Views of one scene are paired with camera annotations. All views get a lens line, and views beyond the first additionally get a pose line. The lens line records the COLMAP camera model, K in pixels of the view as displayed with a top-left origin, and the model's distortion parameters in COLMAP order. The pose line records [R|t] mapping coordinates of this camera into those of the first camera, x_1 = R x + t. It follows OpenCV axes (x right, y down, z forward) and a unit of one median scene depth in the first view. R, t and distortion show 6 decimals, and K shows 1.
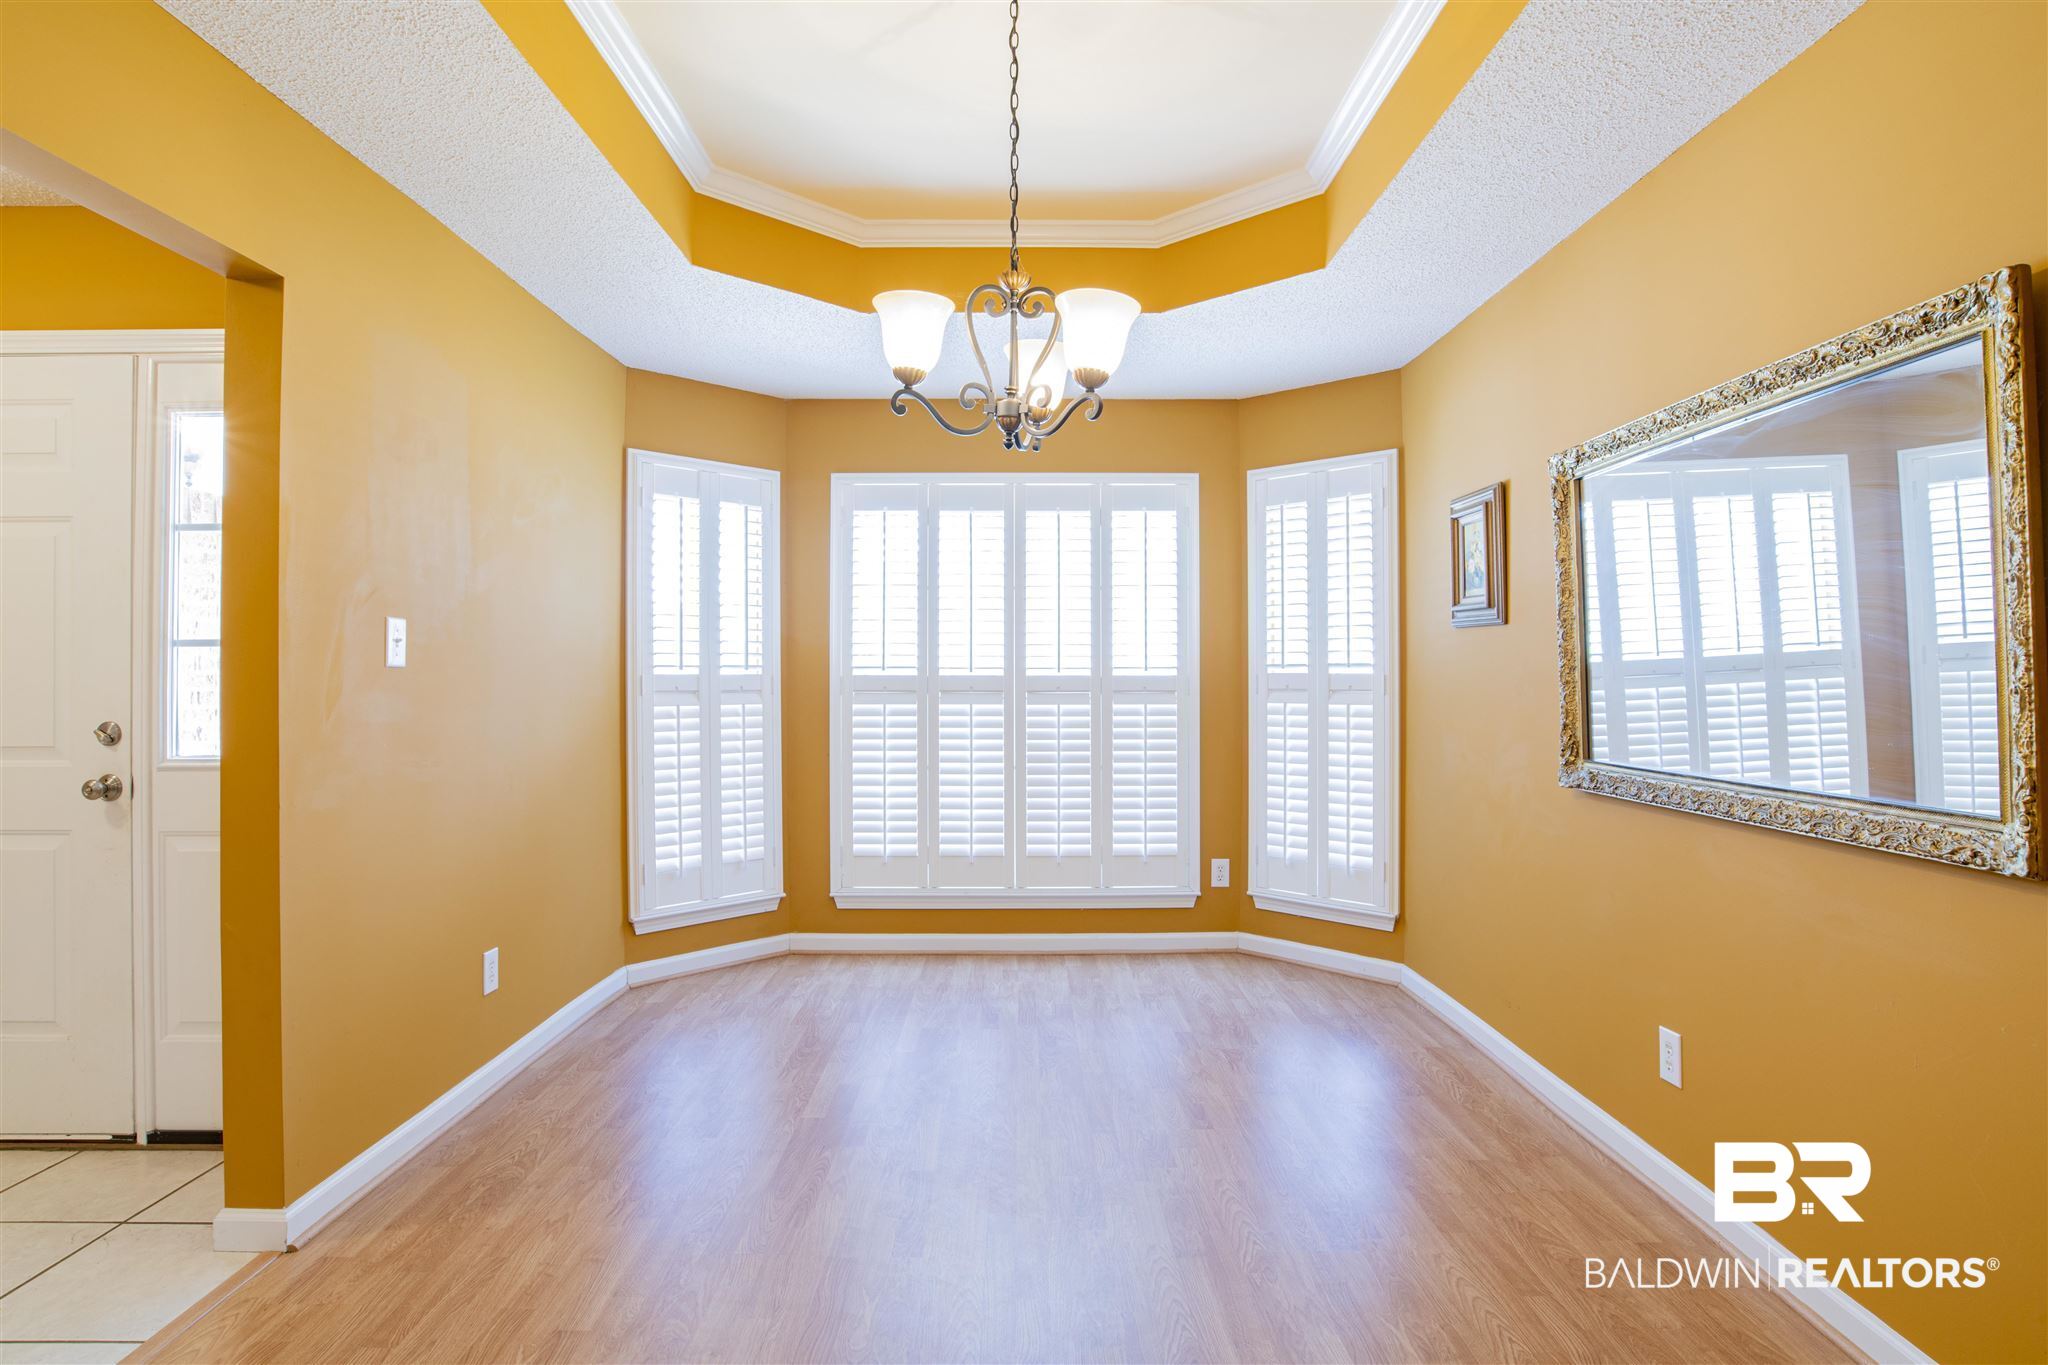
lens RADIAL K [[1046.5, 0, 1035.1], [0, 1046.5, 664.6], [0, 0, 1]] dist [-0.058435, 0.018193]
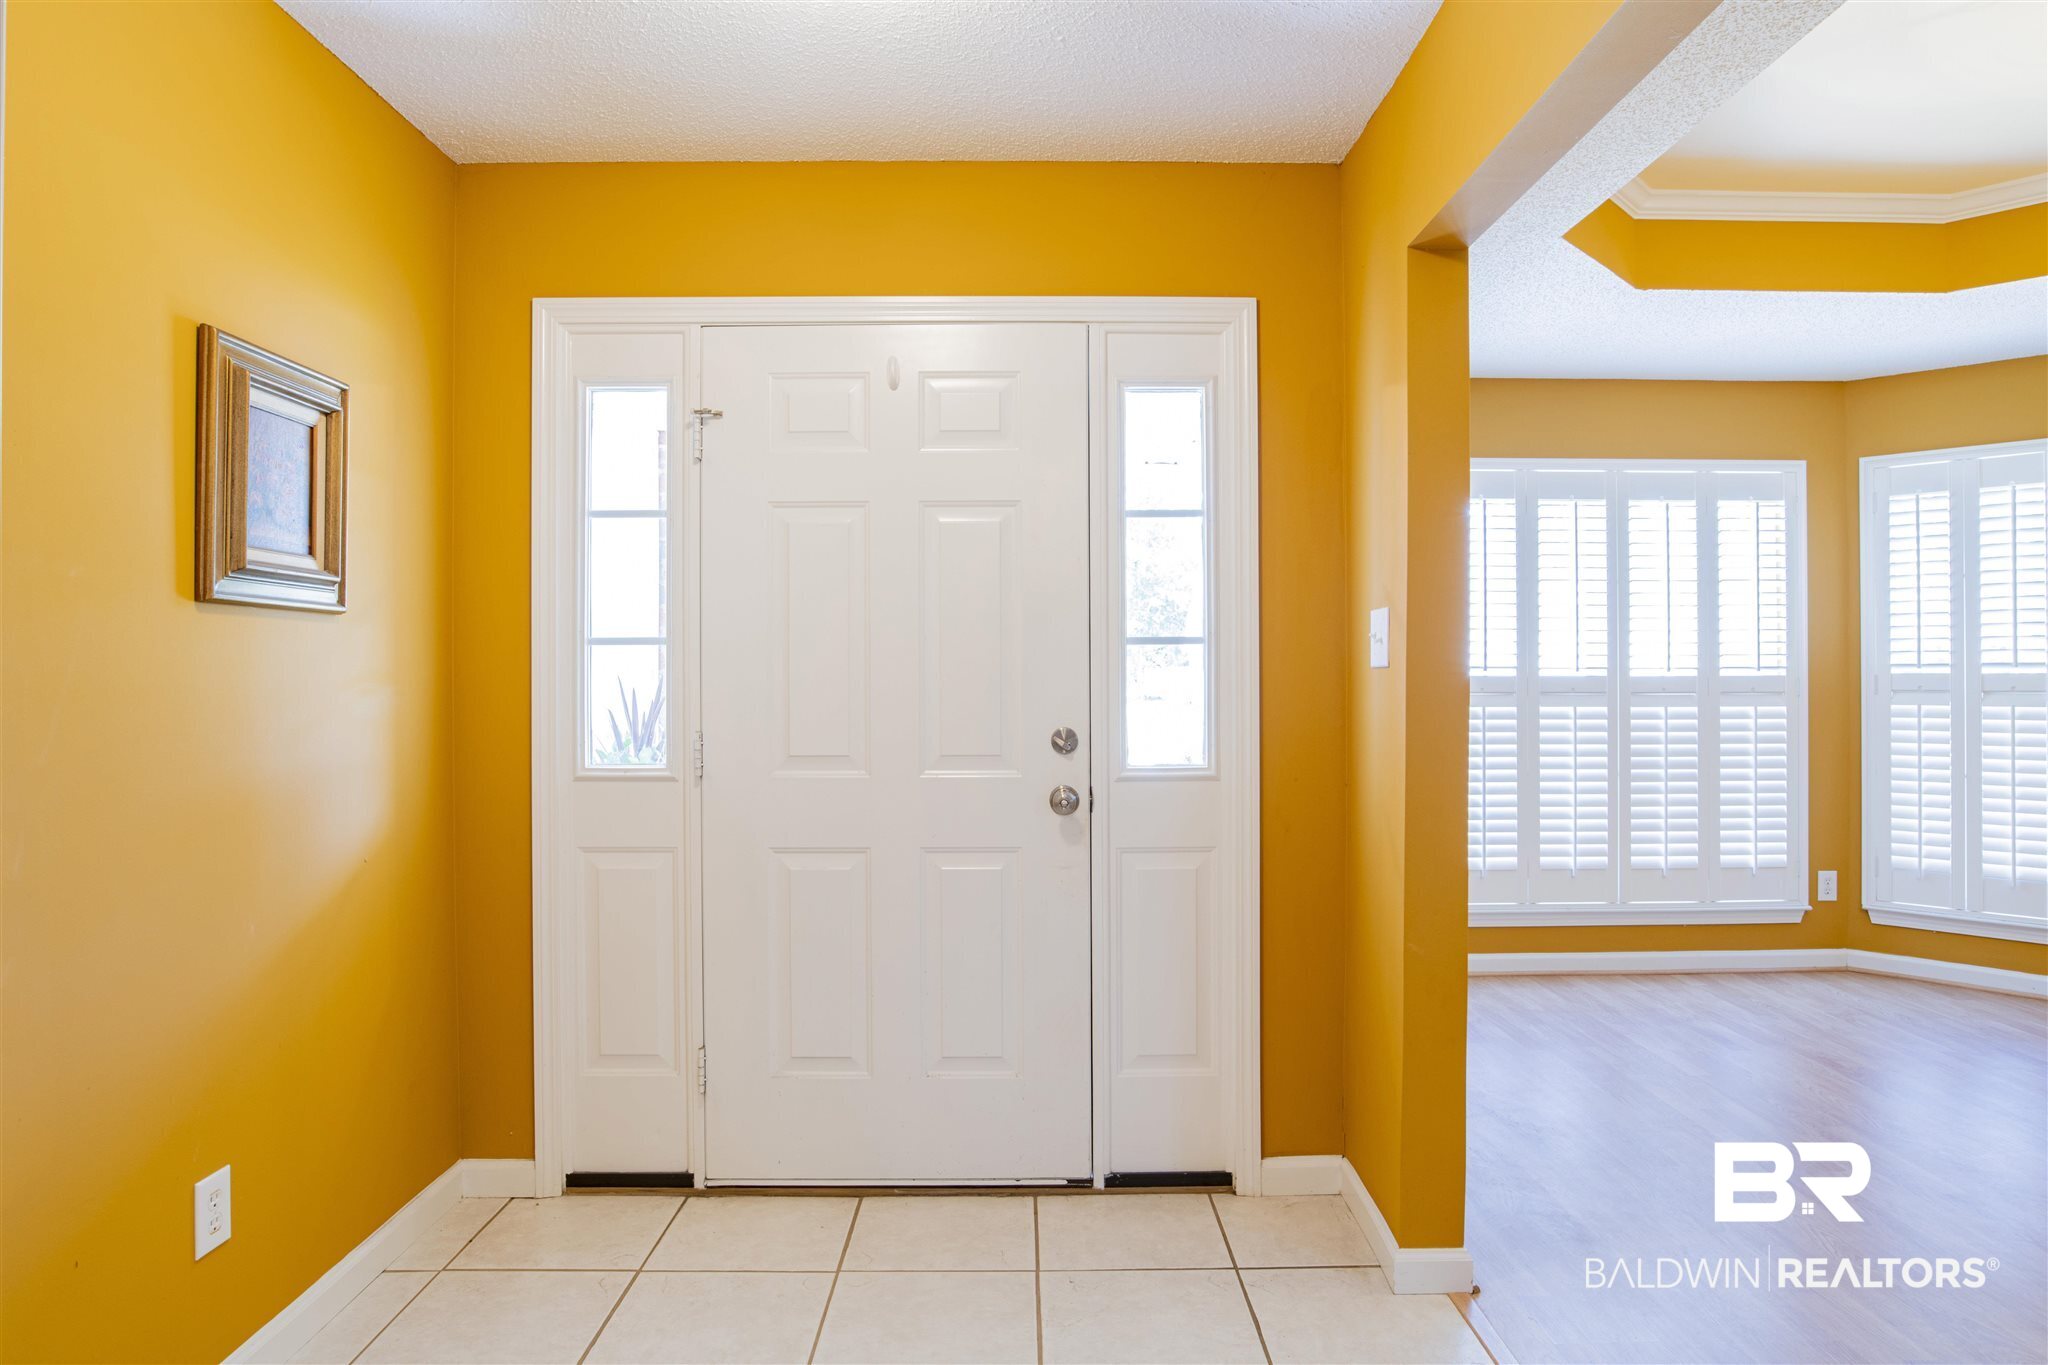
lens RADIAL K [[1120.1, 0, 1024.4], [0, 1120.1, 674.6], [0, 0, 1]] dist [-0.051922, 0.019222]
pose [[0.999641, -0.001123, -0.026782, -0.536732], [0.001334, 0.999968, 0.007867, 0.000410], [0.026772, -0.007899, 0.999610, -0.005075]]
